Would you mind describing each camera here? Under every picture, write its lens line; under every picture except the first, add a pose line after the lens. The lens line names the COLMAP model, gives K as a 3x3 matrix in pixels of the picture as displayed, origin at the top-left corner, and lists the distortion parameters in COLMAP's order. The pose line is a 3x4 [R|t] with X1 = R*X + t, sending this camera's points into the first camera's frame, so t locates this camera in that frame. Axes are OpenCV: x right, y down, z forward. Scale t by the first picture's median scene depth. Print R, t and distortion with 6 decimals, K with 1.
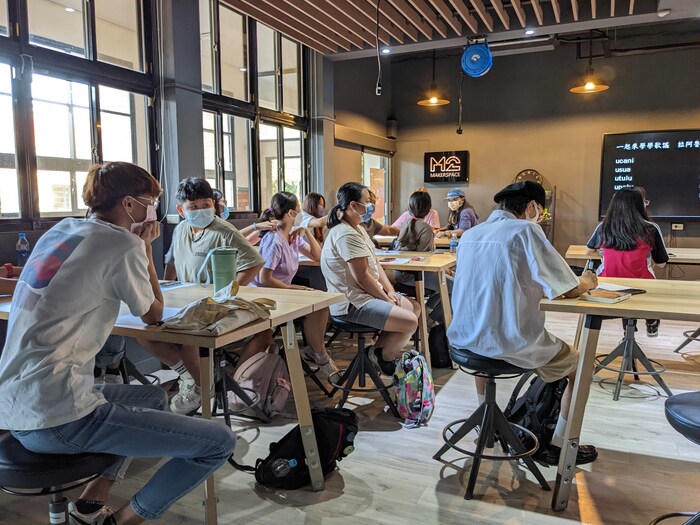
lens RADIAL K [[551.7, 0, 338.5], [0, 551.7, 264.3], [0, 0, 1]] dist [0.054399, -0.084752]
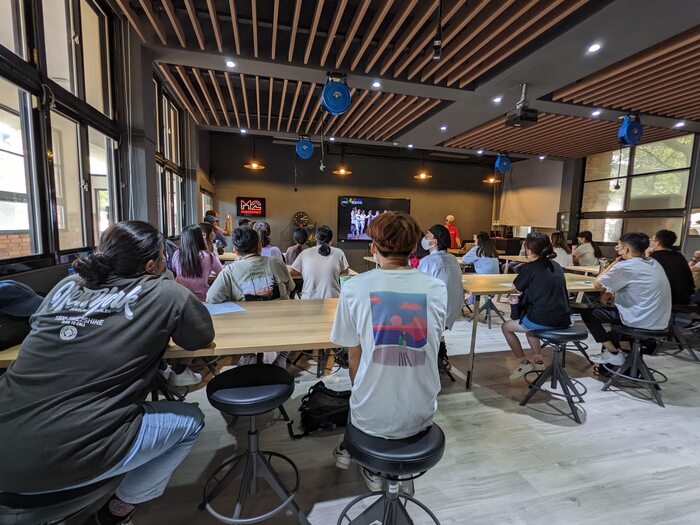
lens RADIAL K [[337.7, 0, 348.6], [0, 337.7, 263.2], [0, 0, 1]] dist [-0.001753, 0.000772]
pose [[0.770066, -0.044577, 0.636405, -0.307674], [0.042675, 0.998921, 0.018331, -0.030777], [-0.636535, 0.013043, 0.771137, 0.119365]]
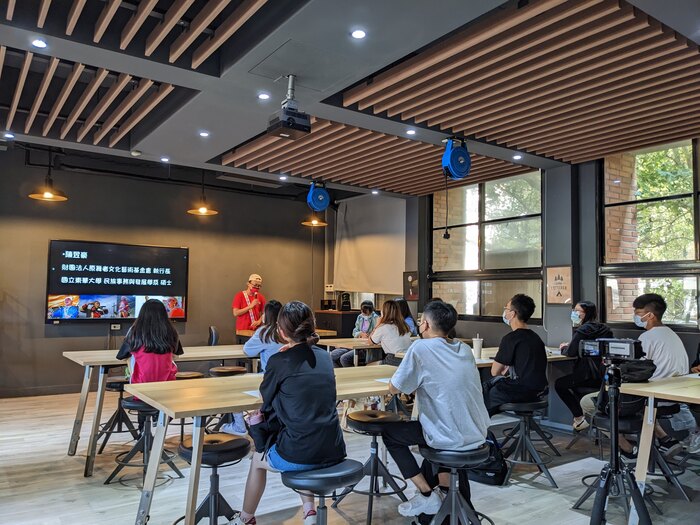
lens RADIAL K [[551.7, 0, 338.5], [0, 551.7, 264.3], [0, 0, 1]] dist [0.054399, -0.084752]
pose [[0.503863, 0.066280, 0.861237, -0.180745], [0.078203, 0.989457, -0.121900, -0.025202], [-0.860236, 0.128772, 0.493368, 0.041377]]
